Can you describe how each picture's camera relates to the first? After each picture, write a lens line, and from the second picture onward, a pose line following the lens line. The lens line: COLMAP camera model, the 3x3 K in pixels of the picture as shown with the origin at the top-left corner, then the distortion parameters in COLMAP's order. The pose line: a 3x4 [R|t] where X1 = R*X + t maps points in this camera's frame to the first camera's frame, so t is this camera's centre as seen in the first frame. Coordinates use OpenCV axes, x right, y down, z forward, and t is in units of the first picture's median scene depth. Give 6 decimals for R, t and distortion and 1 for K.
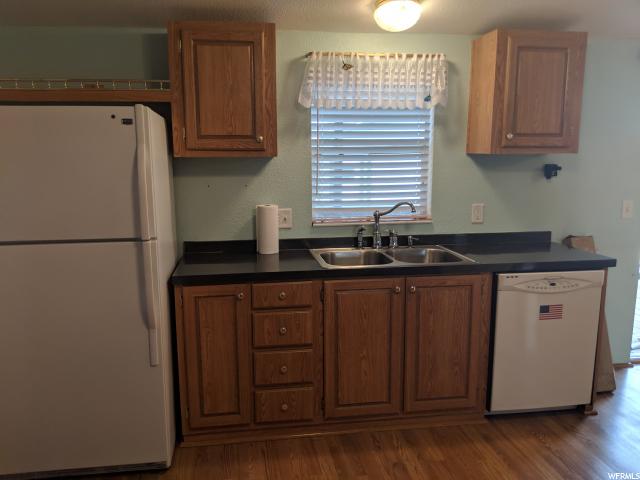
lens RADIAL K [[516.0, 0, 293.9], [0, 516.0, 237.0], [0, 0, 1]] dist [0.005830, -0.024739]
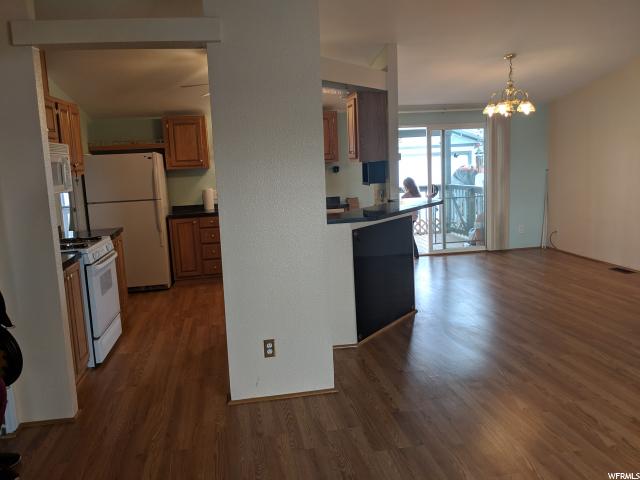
lens RADIAL K [[516.0, 0, 307.8], [0, 516.0, 233.8], [0, 0, 1]] dist [0.005830, -0.024739]
pose [[0.998417, -0.042714, 0.036596, 0.350095], [0.043454, 0.998862, -0.019653, 0.237575], [-0.035715, 0.021212, 0.999137, -1.533970]]
